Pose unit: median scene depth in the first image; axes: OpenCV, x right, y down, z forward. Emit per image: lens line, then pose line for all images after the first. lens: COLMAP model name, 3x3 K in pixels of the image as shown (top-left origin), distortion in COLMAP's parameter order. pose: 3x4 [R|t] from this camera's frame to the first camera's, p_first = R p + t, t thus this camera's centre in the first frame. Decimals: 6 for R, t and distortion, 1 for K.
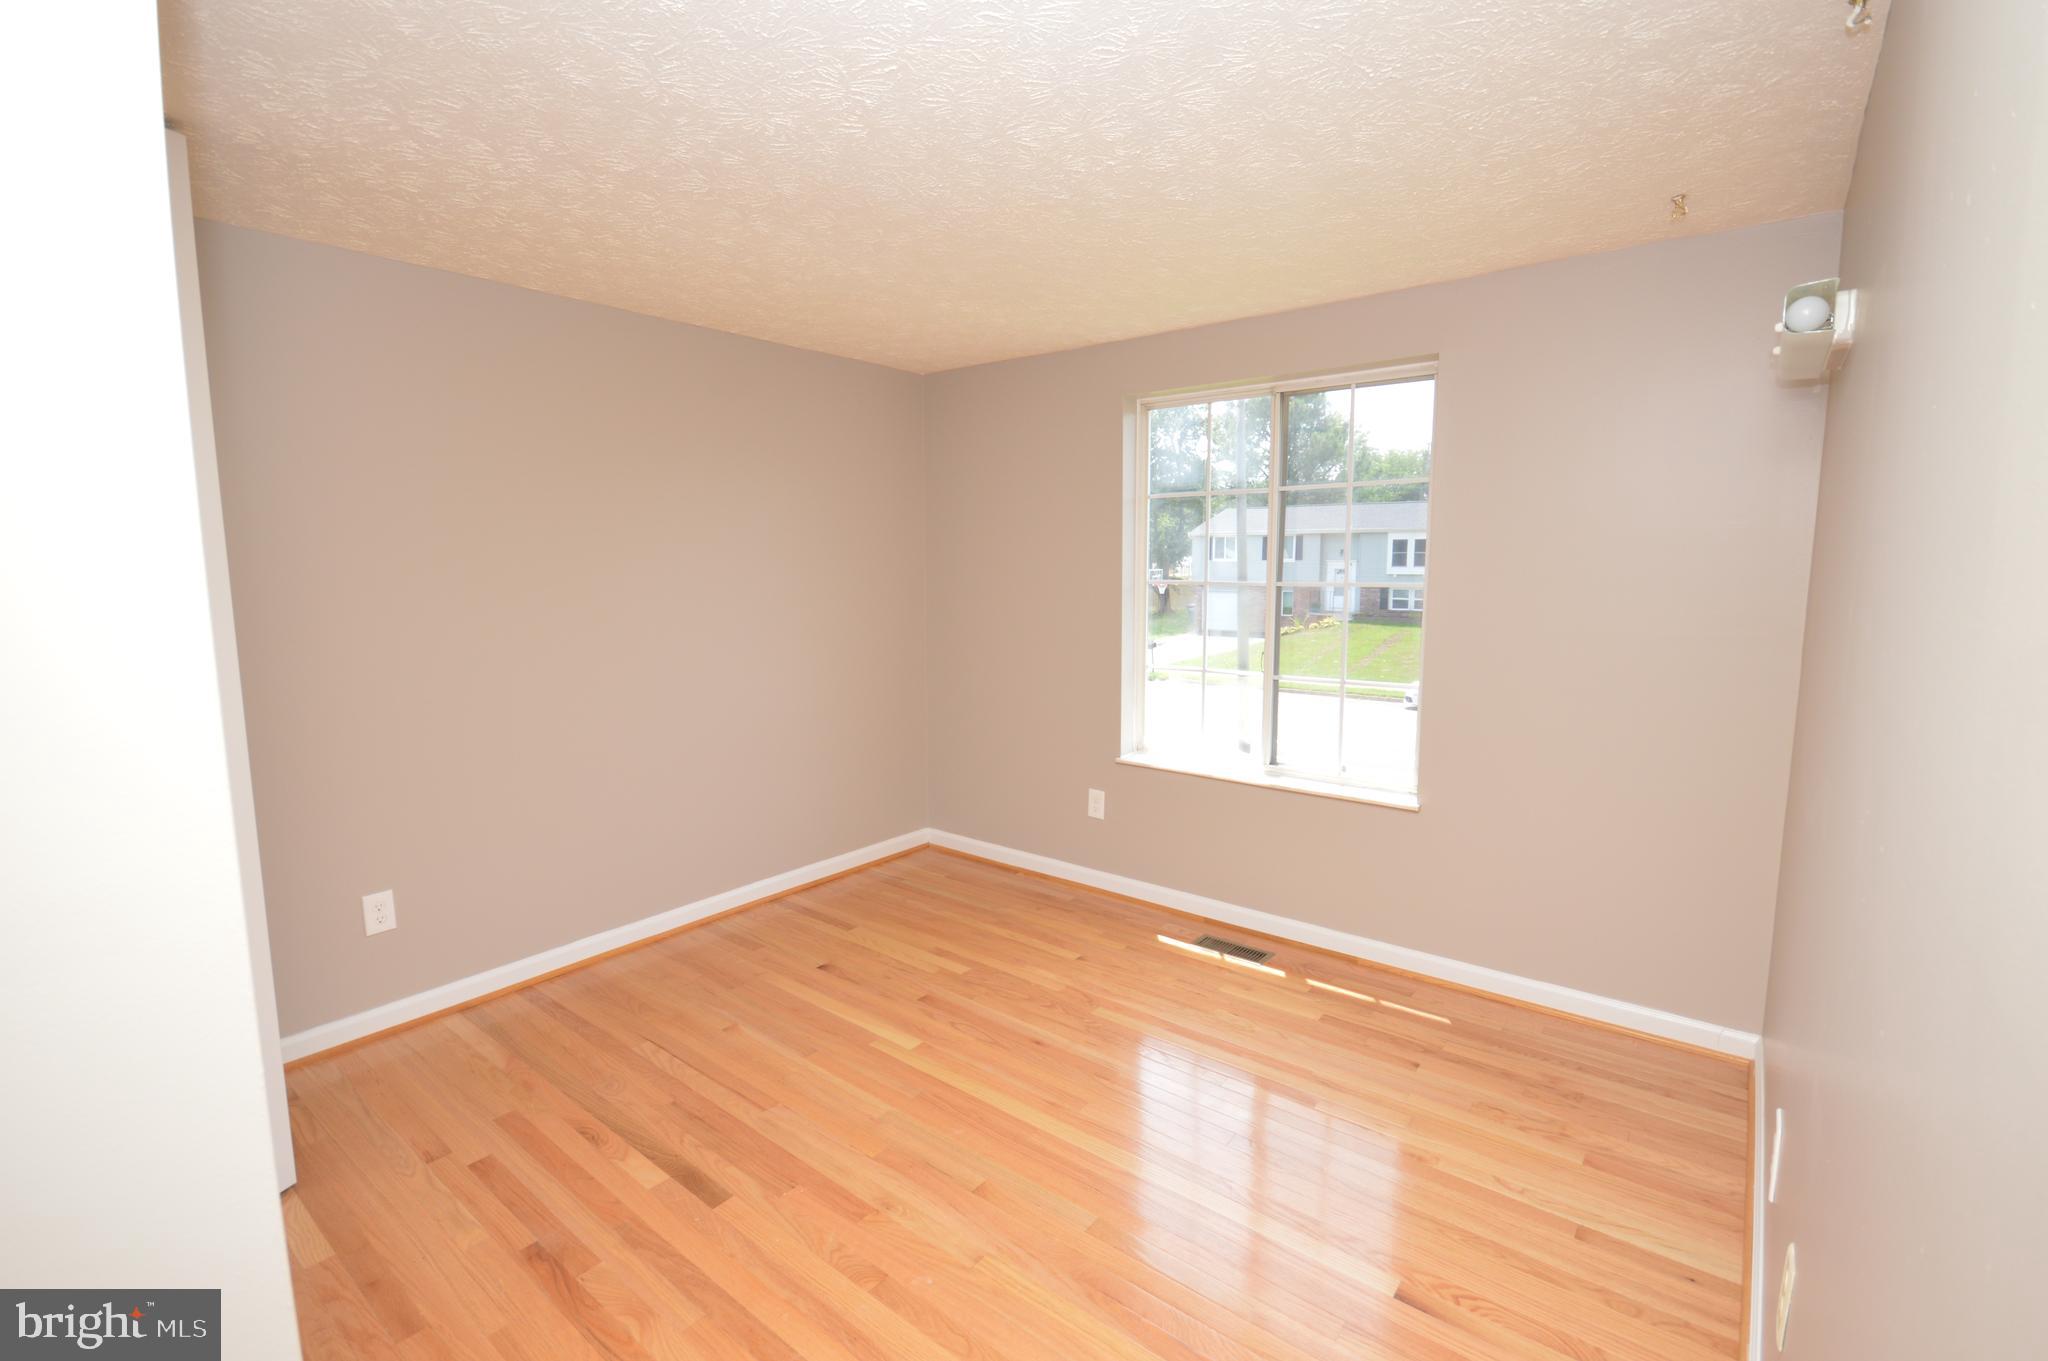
lens RADIAL K [[906.6, 0, 1011.9], [0, 906.6, 671.0], [0, 0, 1]] dist [0.001240, -0.006346]
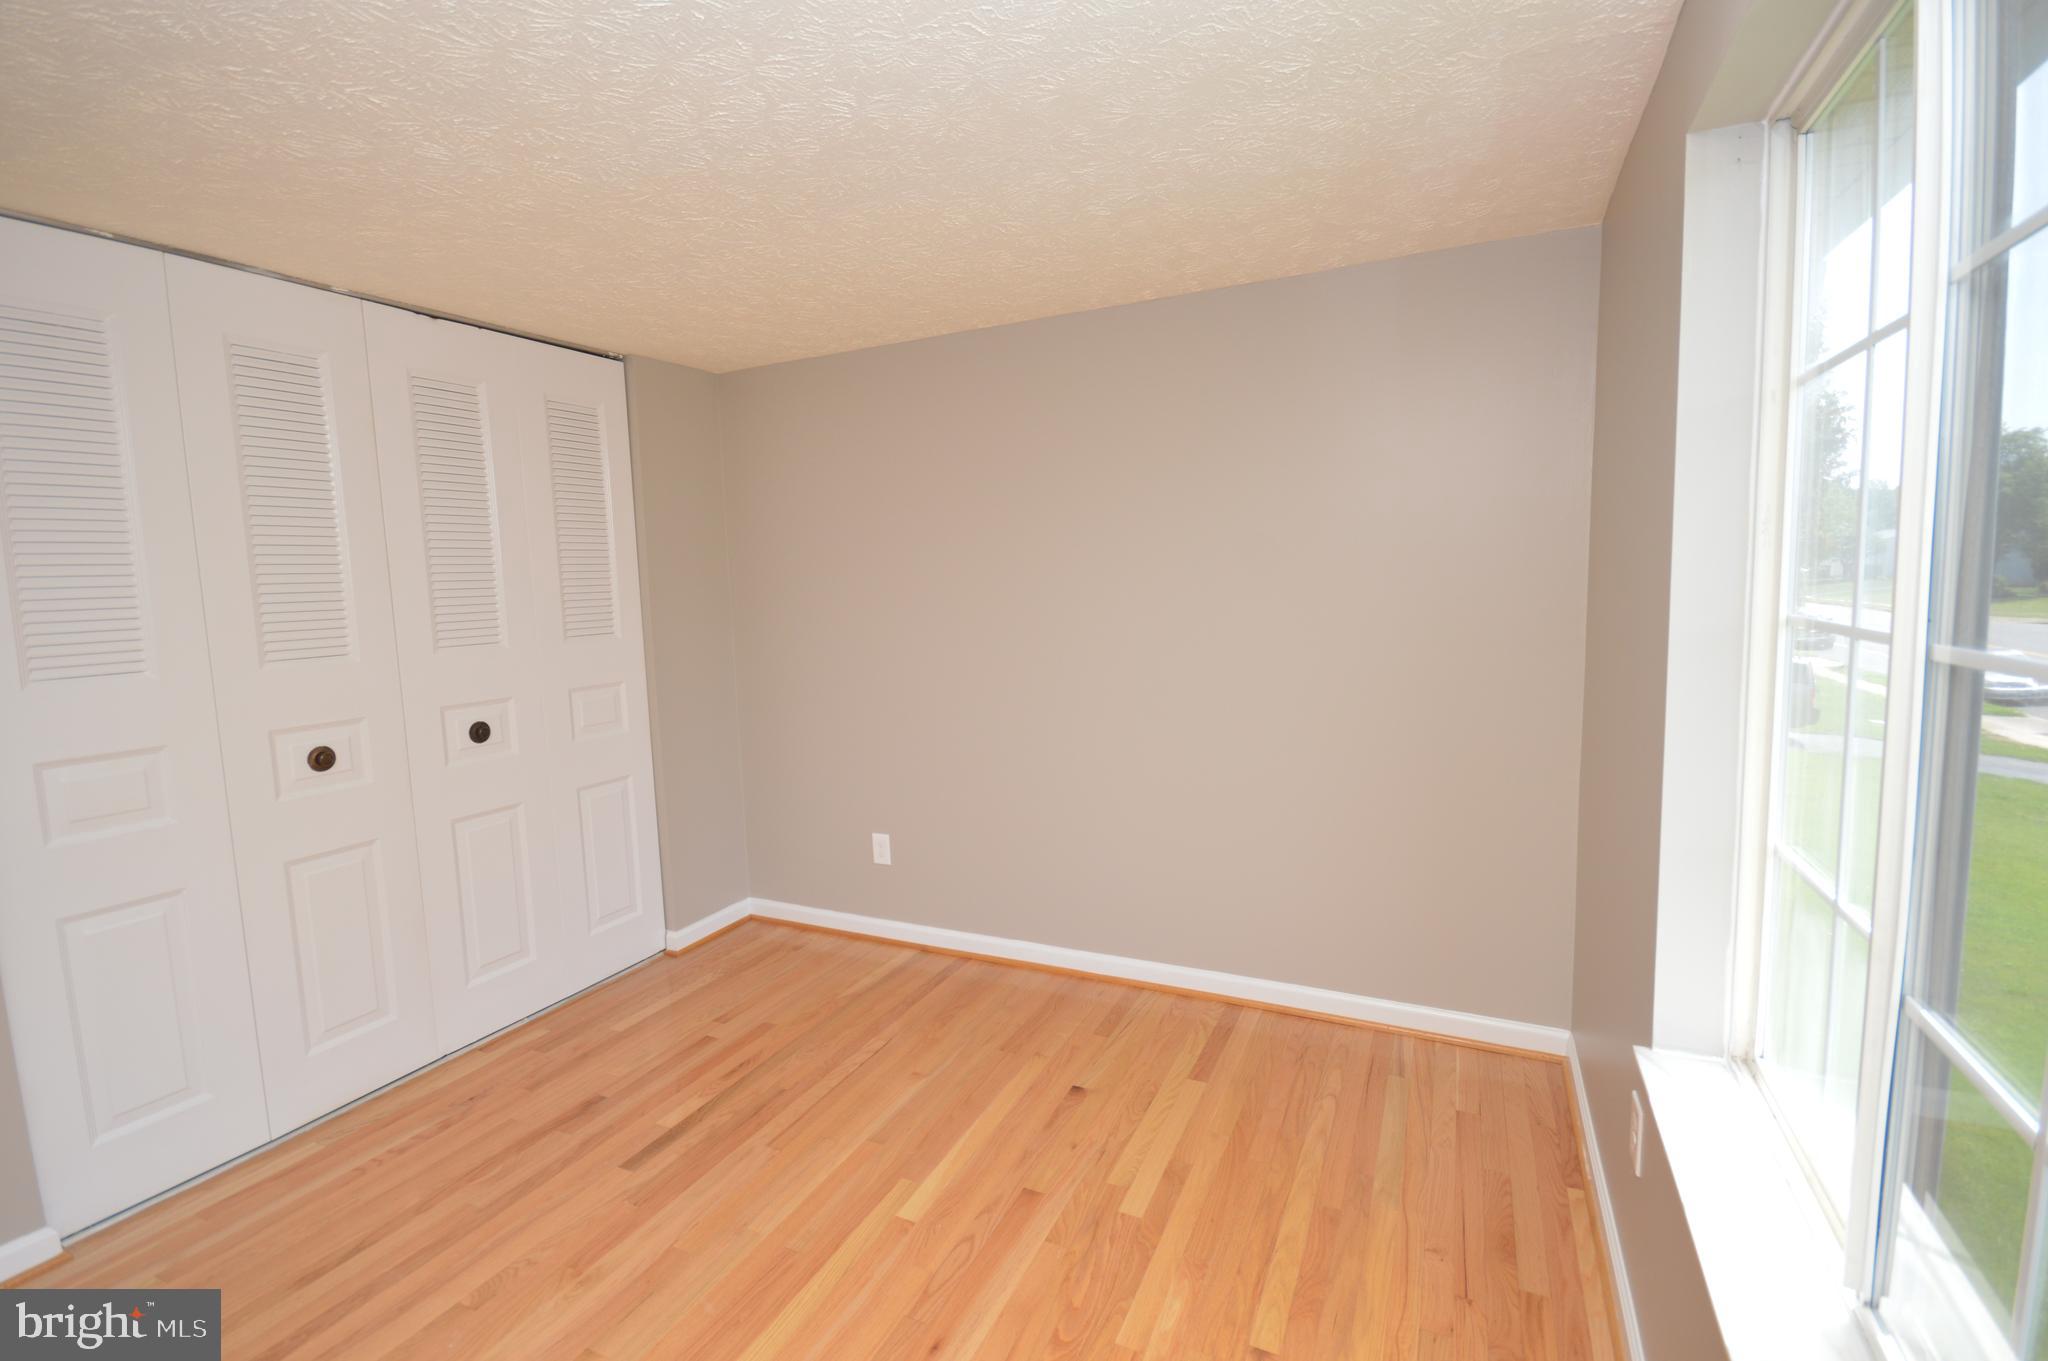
lens RADIAL K [[906.6, 0, 1011.9], [0, 906.6, 671.0], [0, 0, 1]] dist [0.001240, -0.006346]
pose [[0.231774, 0.100326, -0.967582, 0.569080], [-0.089335, 0.992659, 0.081527, -0.107748], [0.968659, 0.067544, 0.239035, 0.817368]]
